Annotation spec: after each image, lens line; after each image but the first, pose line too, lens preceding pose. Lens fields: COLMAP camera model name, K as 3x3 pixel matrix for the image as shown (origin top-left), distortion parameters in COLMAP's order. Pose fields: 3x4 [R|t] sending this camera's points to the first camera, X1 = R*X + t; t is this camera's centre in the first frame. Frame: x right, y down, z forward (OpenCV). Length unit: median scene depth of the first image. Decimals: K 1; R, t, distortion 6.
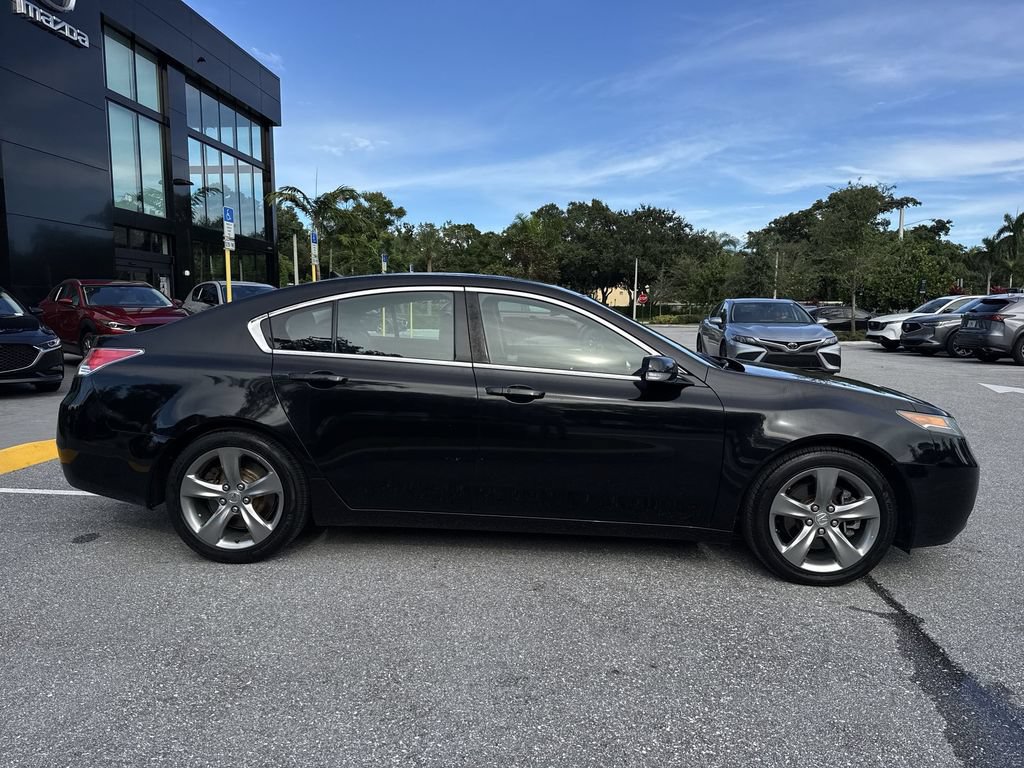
lens RADIAL K [[717.6, 0, 507.1], [0, 717.6, 389.5], [0, 0, 1]] dist [0.037744, -0.049907]
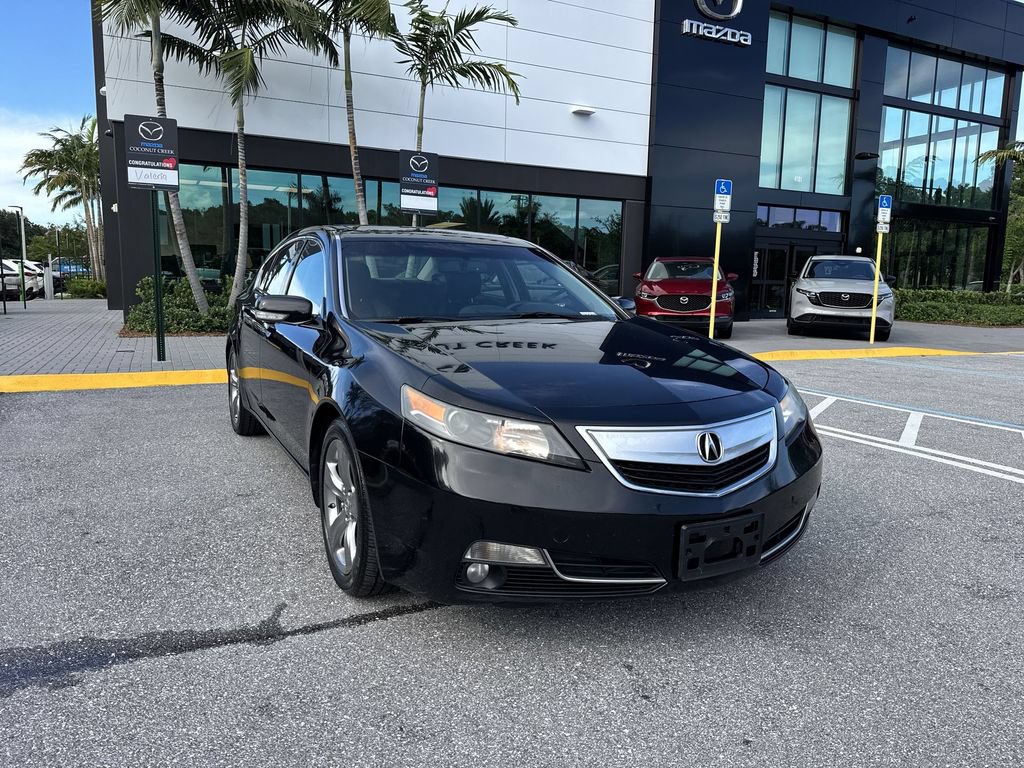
lens RADIAL K [[717.6, 0, 507.6], [0, 717.6, 388.7], [0, 0, 1]] dist [0.037744, -0.049907]
pose [[0.508801, 0.131183, -0.850831, 0.249291], [-0.113702, 0.989904, 0.084631, -0.008098], [0.853343, 0.053681, 0.518580, 0.152370]]
